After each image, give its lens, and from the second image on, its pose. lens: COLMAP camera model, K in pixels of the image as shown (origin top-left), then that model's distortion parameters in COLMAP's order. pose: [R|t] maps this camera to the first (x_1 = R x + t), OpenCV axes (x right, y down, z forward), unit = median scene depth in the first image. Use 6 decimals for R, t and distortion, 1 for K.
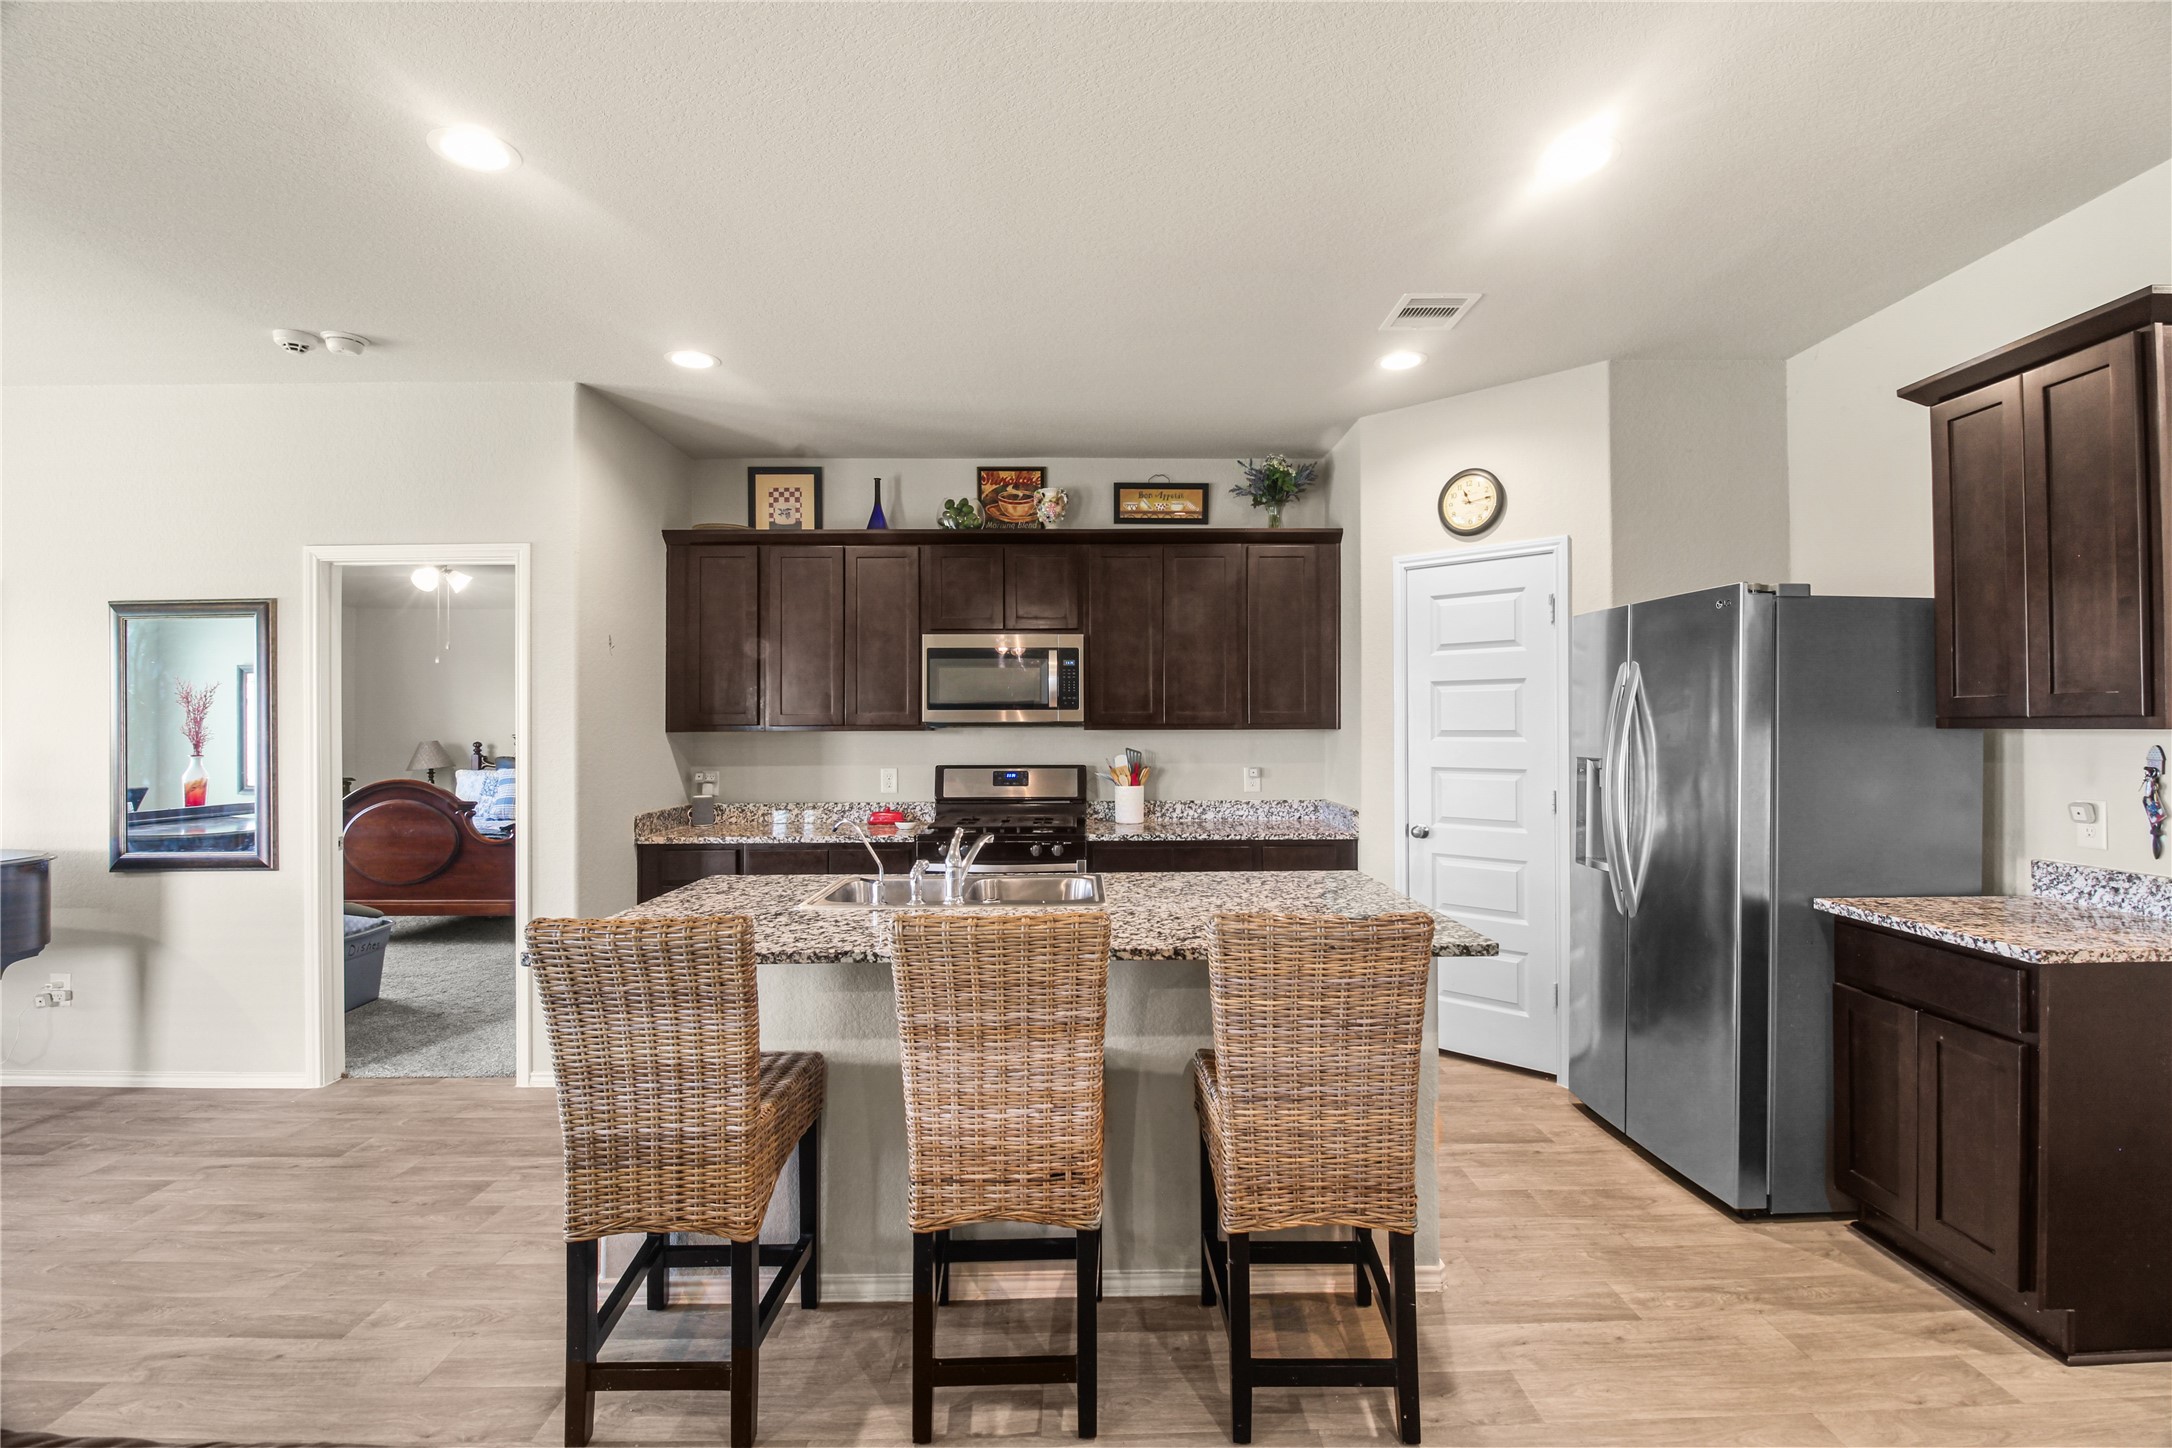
lens RADIAL K [[990.0, 0, 1083.0], [0, 990.0, 715.5], [0, 0, 1]] dist [0.001509, -0.012564]
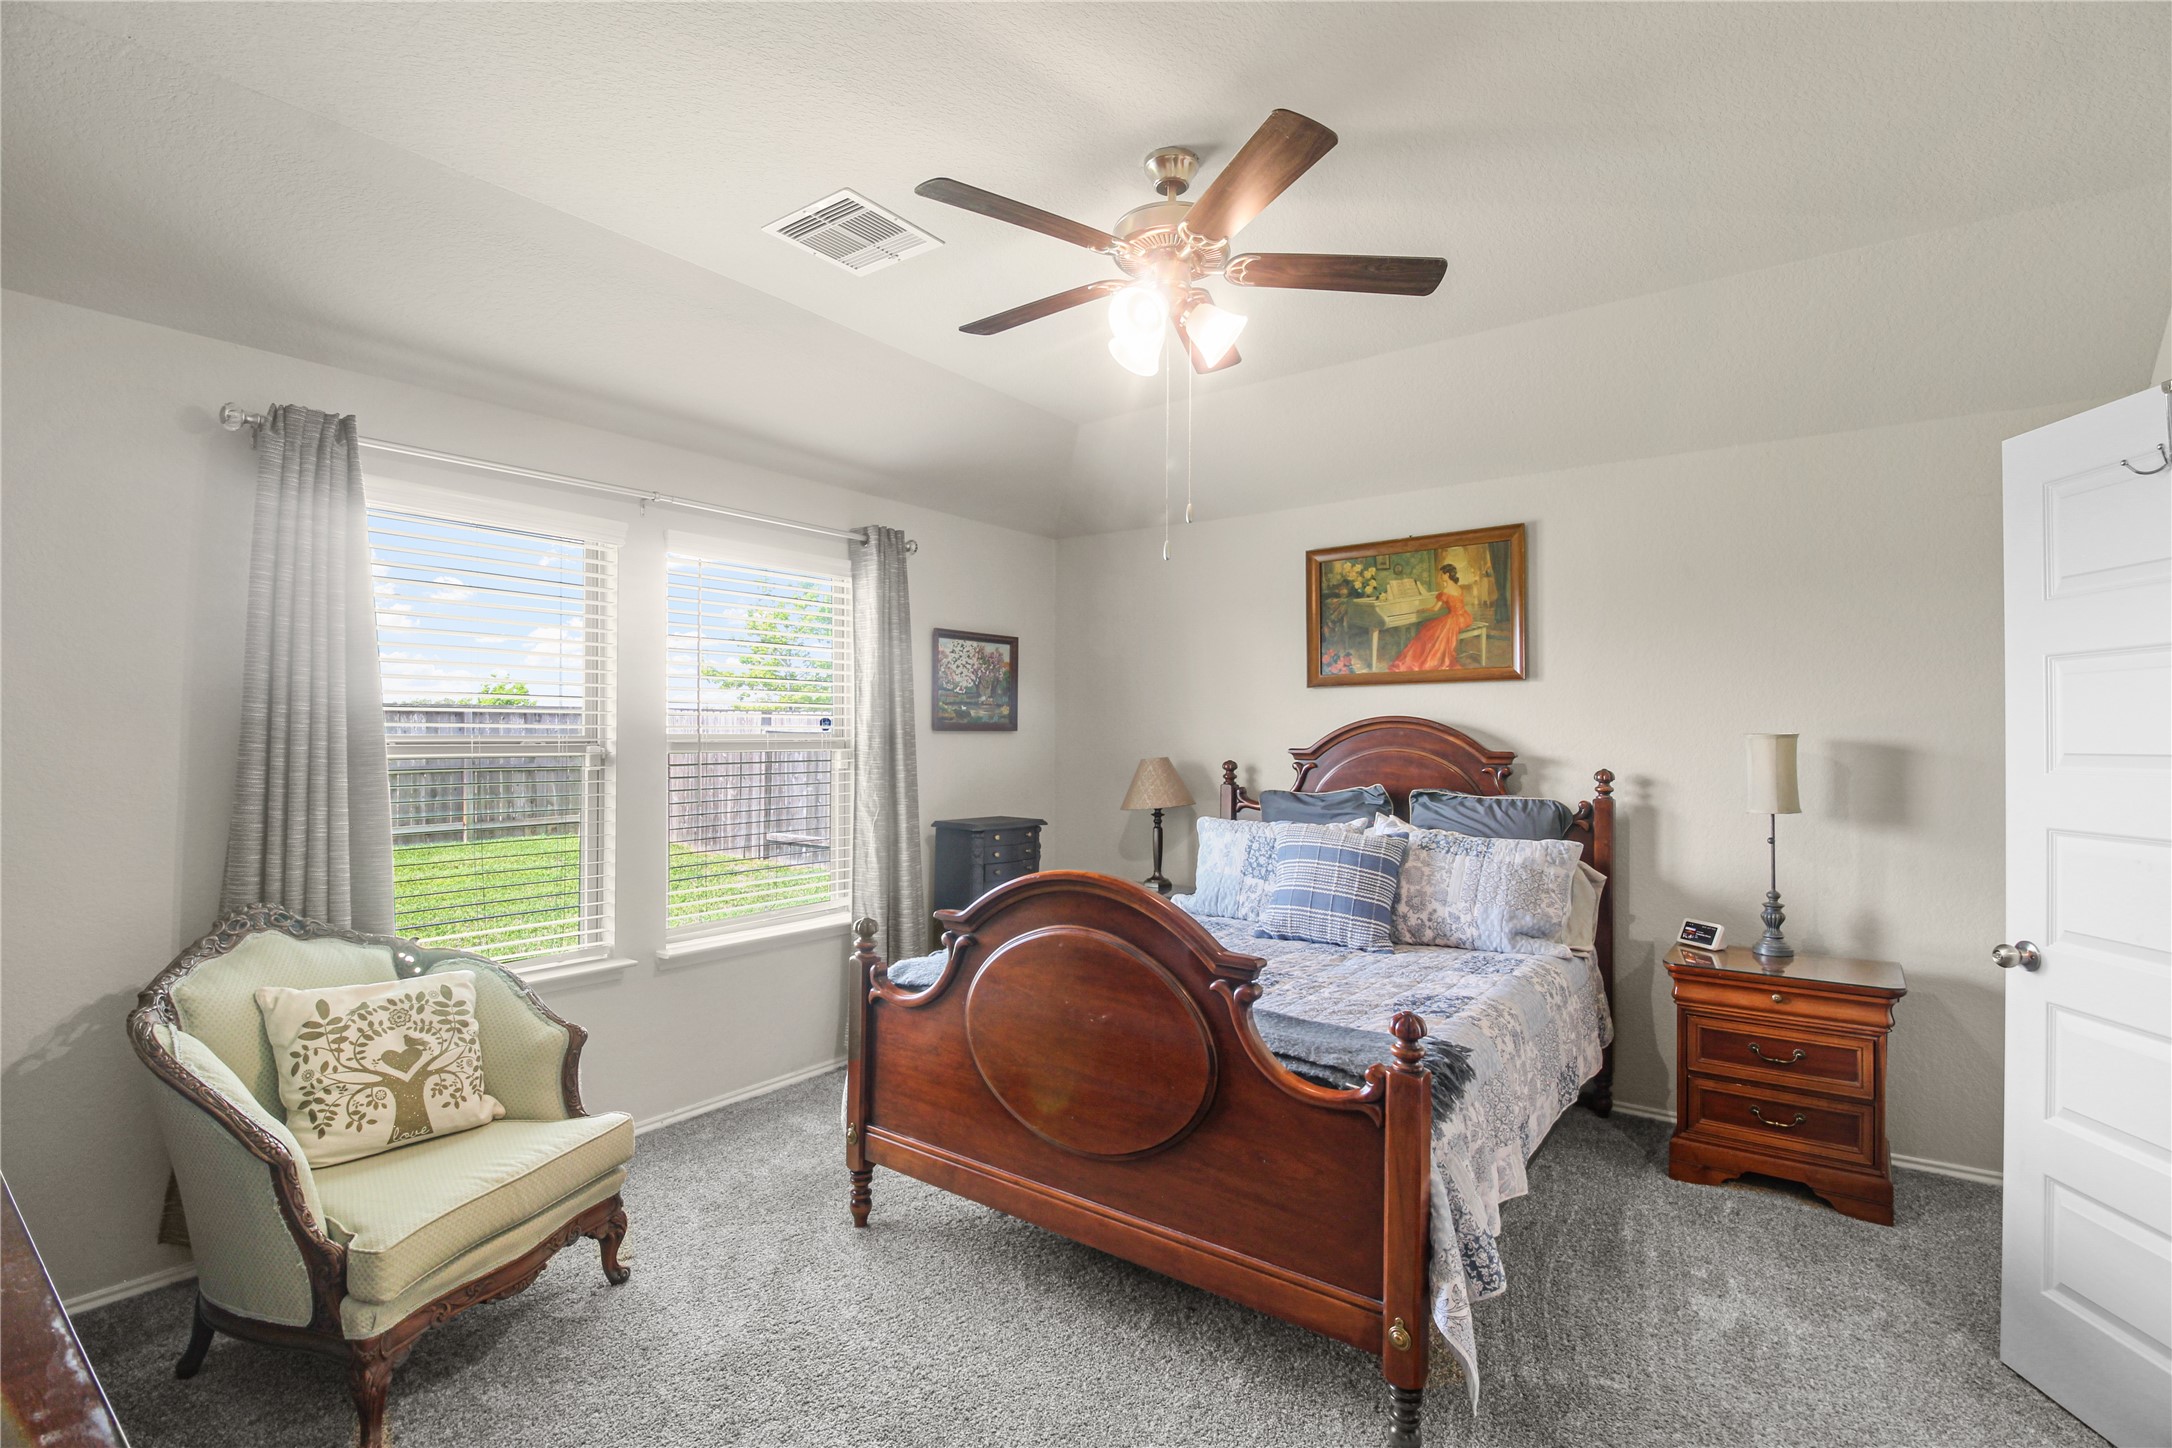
lens RADIAL K [[1012.8, 0, 1088.9], [0, 1012.8, 713.3], [0, 0, 1]] dist [0.004729, -0.016407]
pose [[0.791735, -0.004128, -0.610851, -0.412086], [-0.001441, 0.999962, -0.008626, 0.006713], [0.610863, 0.007710, 0.791699, 0.632489]]
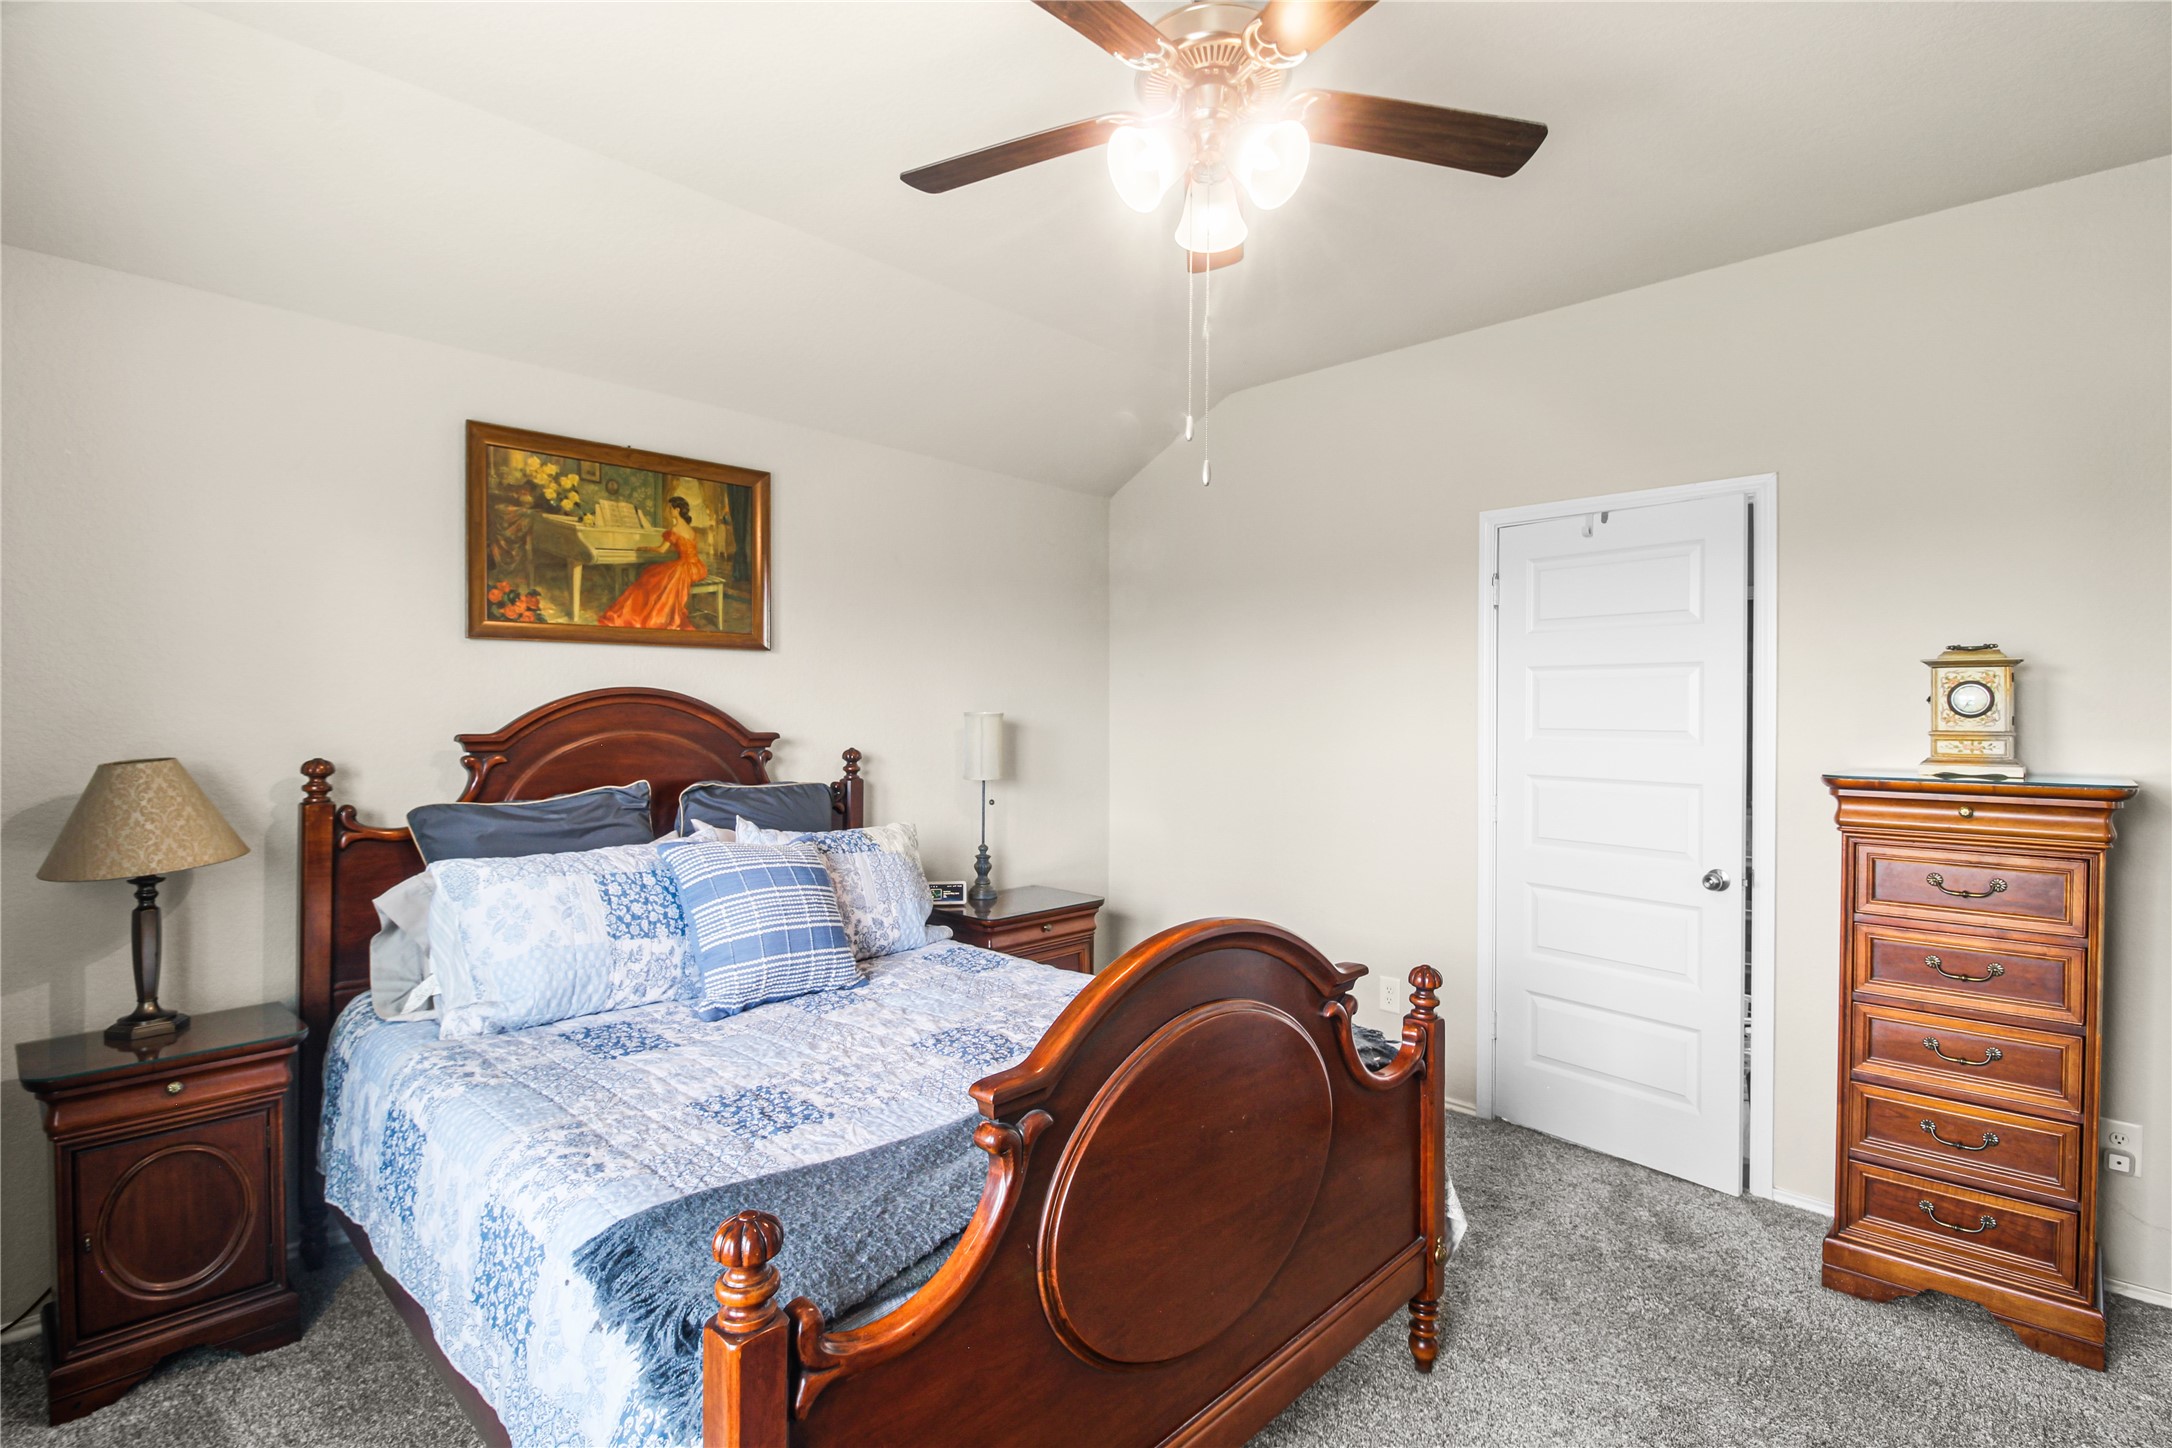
lens RADIAL K [[990.0, 0, 1083.0], [0, 990.0, 715.5], [0, 0, 1]] dist [0.001509, -0.012564]
pose [[0.718696, 0.008332, 0.695274, -0.803994], [-0.009332, 0.999954, -0.002337, 0.014659], [-0.695262, -0.004809, 0.718741, 0.775864]]
